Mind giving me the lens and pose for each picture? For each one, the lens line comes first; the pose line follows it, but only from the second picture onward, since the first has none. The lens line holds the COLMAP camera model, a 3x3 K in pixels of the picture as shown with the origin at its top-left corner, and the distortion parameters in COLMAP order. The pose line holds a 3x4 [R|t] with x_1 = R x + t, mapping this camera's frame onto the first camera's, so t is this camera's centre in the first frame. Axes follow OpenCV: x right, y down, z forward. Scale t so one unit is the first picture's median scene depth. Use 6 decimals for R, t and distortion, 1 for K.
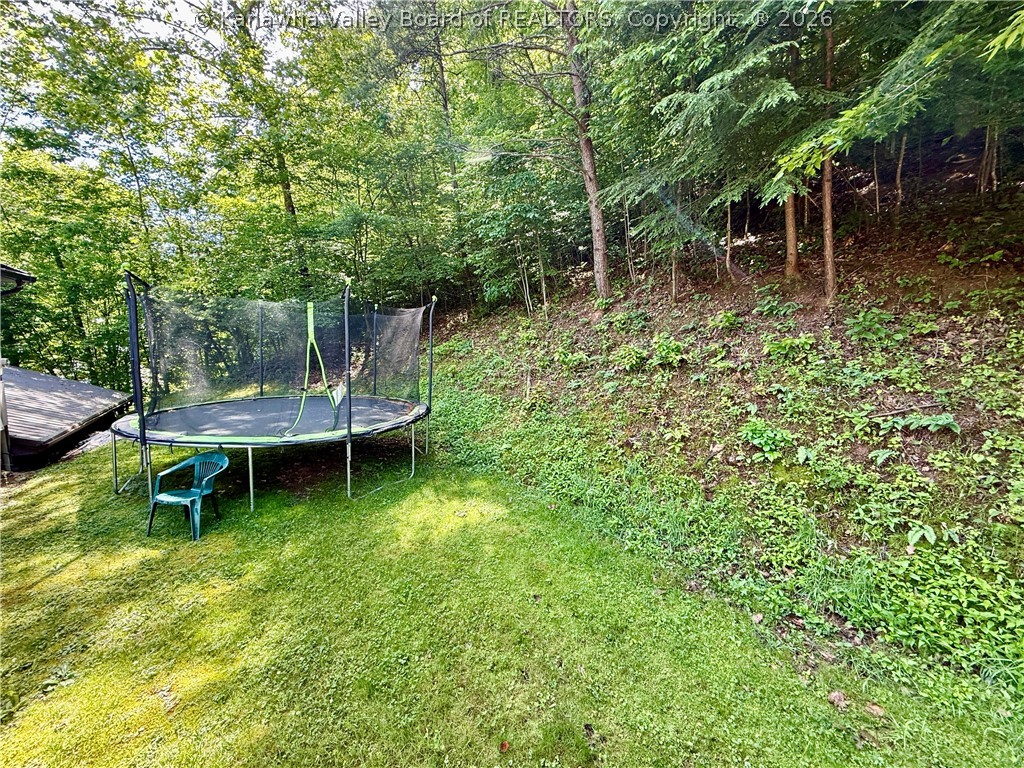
lens RADIAL K [[406.5, 0, 512.5], [0, 406.5, 383.3], [0, 0, 1]] dist [-0.001772, 0.000483]
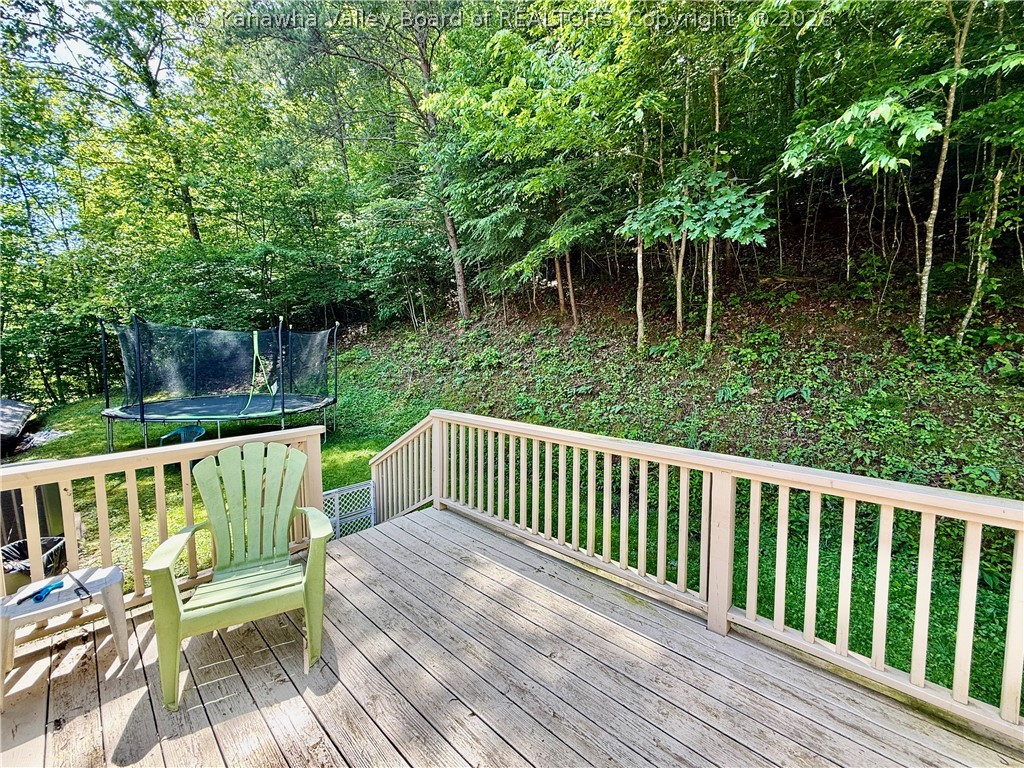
lens RADIAL K [[406.5, 0, 510.8], [0, 406.5, 384.3], [0, 0, 1]] dist [-0.001772, 0.000483]
pose [[0.977738, -0.029033, 0.207809, 0.081814], [0.030588, 0.999523, -0.004272, 0.026335], [-0.207586, 0.010534, 0.978160, -0.422529]]
